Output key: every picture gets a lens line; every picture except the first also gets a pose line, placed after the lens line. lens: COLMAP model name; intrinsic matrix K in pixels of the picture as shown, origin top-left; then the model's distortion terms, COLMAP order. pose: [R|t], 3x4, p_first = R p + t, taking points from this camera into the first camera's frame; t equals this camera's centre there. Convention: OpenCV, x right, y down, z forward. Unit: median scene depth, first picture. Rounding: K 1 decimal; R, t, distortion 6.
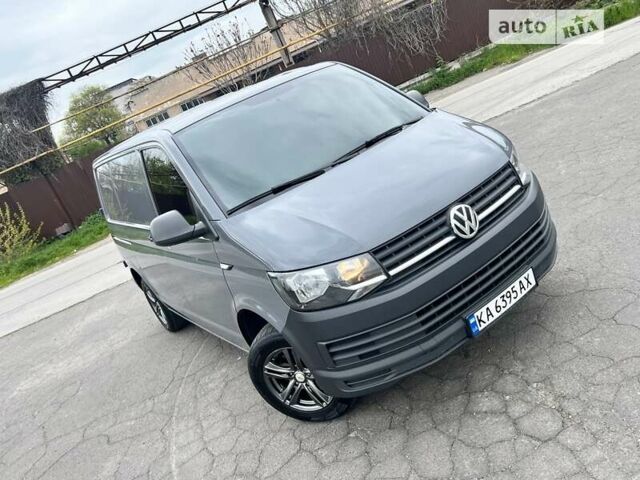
lens RADIAL K [[567.0, 0, 313.0], [0, 567.0, 239.5], [0, 0, 1]] dist [0.002189, -0.005651]
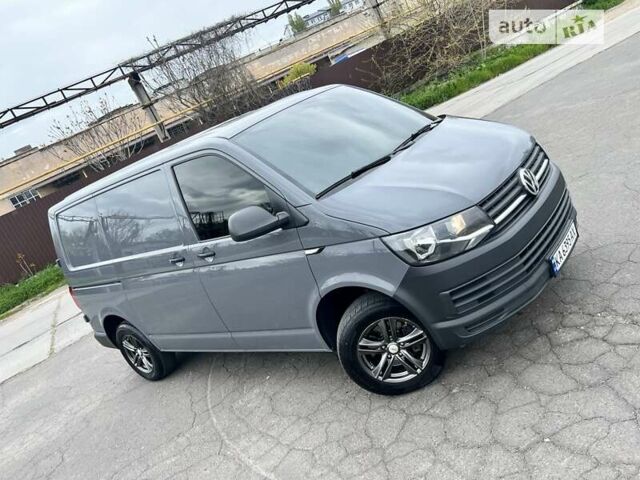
lens RADIAL K [[563.9, 0, 324.5], [0, 563.9, 237.6], [0, 0, 1]] dist [0.029444, -0.006285]
pose [[0.954187, -0.081400, 0.287926, -0.440885], [0.123219, 0.983799, -0.130217, 0.165105], [-0.272662, 0.159730, 0.948758, 0.006985]]
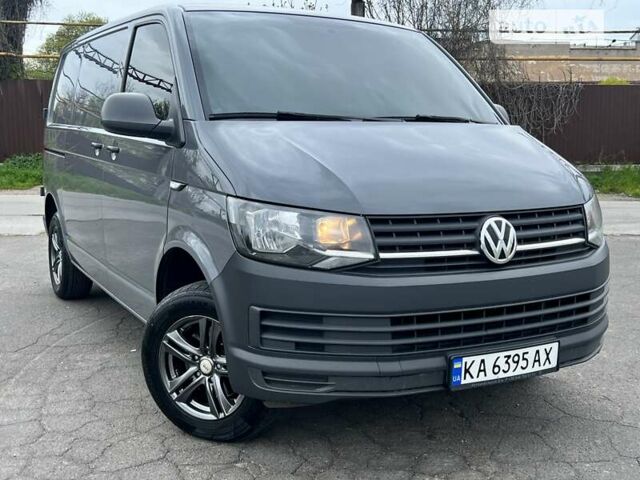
lens RADIAL K [[792.6, 0, 320.0], [0, 792.6, 240.0], [0, 0, 1]] dist [0.051266, -0.063389]
pose [[0.915777, 0.401547, -0.010613, 0.057107], [-0.399577, 0.907945, -0.126389, 0.171568], [-0.041115, 0.119985, 0.991924, -0.021725]]
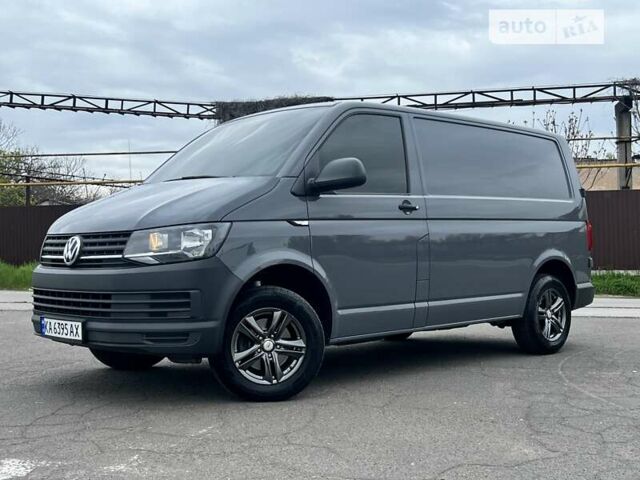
lens RADIAL K [[800.6, 0, 320.0], [0, 800.6, 240.0], [0, 0, 1]] dist [0.102067, -0.088267]
pose [[0.162485, 0.370367, -0.914564, 1.674909], [-0.330673, 0.893722, 0.303178, -0.652395], [0.929653, 0.253160, 0.267687, 0.911065]]
